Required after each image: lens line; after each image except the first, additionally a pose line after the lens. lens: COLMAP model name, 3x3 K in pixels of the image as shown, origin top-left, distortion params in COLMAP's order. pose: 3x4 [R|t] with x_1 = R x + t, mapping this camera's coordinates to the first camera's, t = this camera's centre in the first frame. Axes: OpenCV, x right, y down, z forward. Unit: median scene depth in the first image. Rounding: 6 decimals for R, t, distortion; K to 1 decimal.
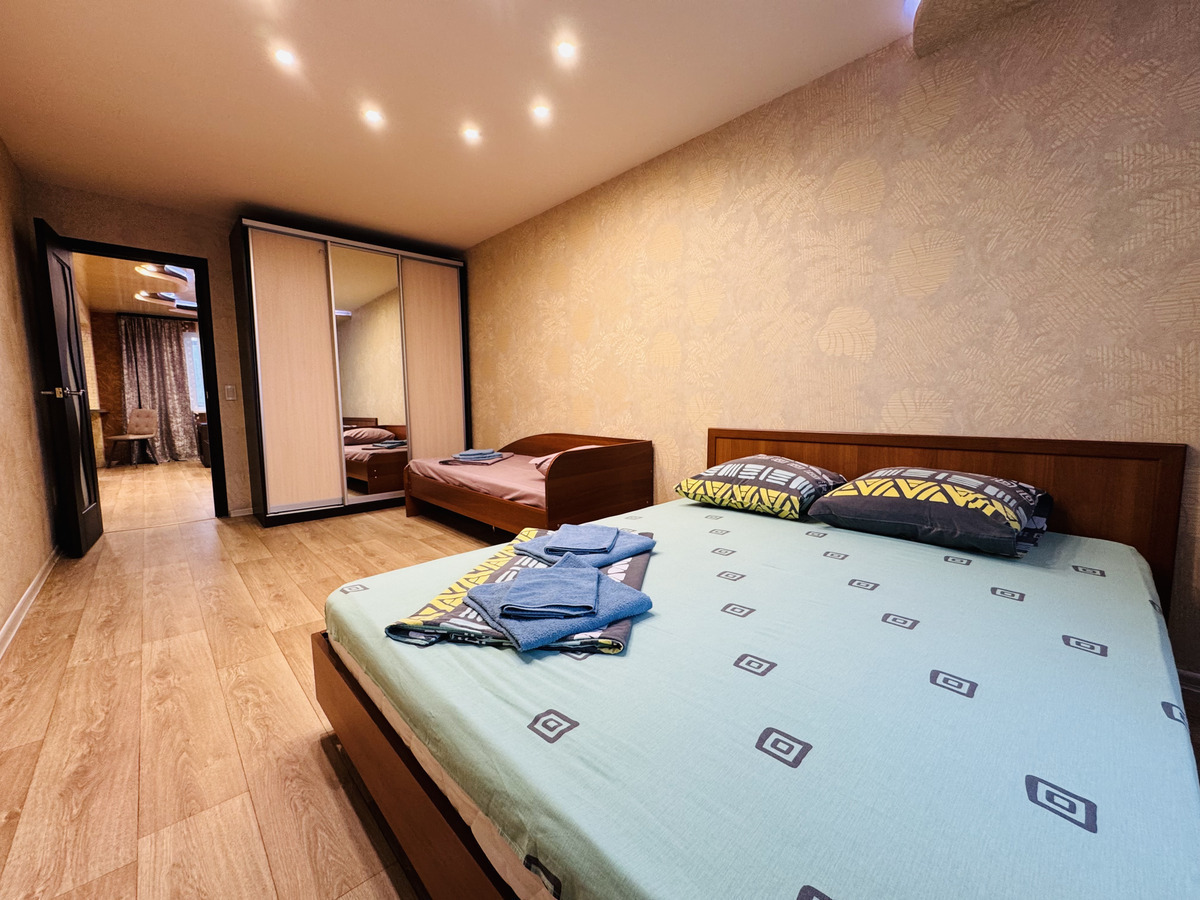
lens RADIAL K [[480.0, 0, 587.4], [0, 480.0, 434.1], [0, 0, 1]] dist [-0.003848, 0.001556]
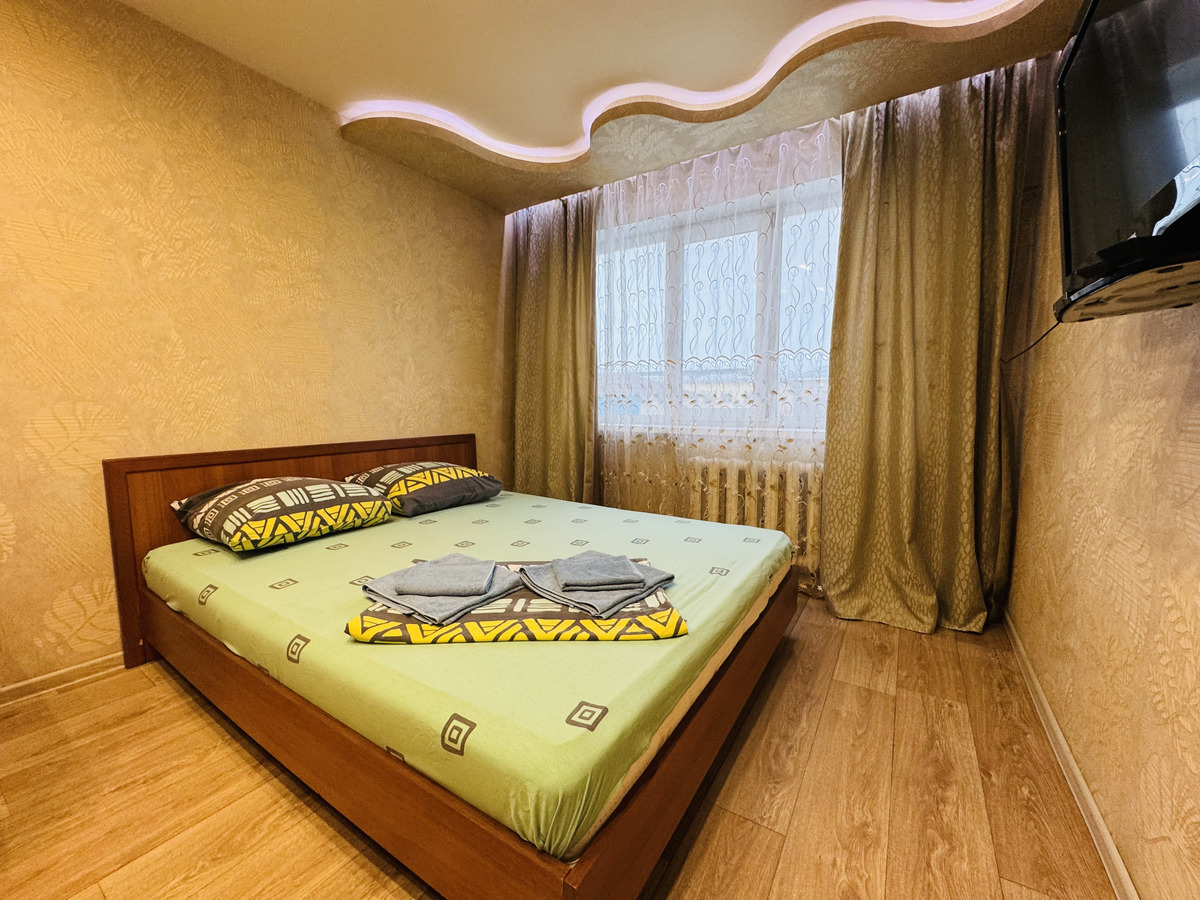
lens RADIAL K [[480.0, 0, 596.6], [0, 480.0, 444.1], [0, 0, 1]] dist [-0.003848, 0.001556]
pose [[-0.254774, -0.065423, 0.964785, -0.858151], [0.078127, 0.993054, 0.087972, -0.069058], [-0.963840, 0.097789, -0.247893, 0.896559]]
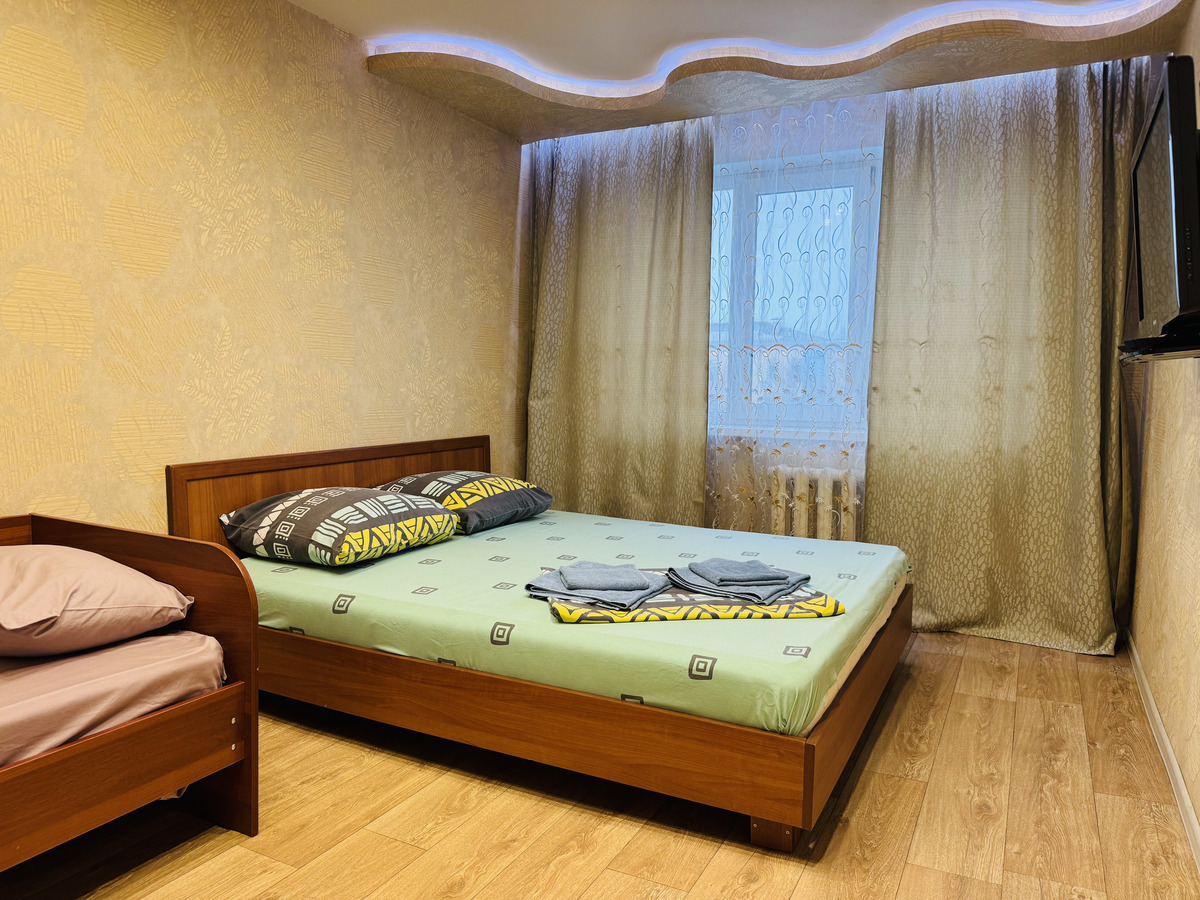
lens RADIAL K [[839.3, 0, 590.3], [0, 839.3, 448.4], [0, 0, 1]] dist [0.064504, -0.095907]
pose [[-0.347802, -0.063694, 0.935402, -1.195186], [0.067218, 0.993428, 0.092638, -0.124806], [-0.935155, 0.095096, -0.341235, 1.260609]]
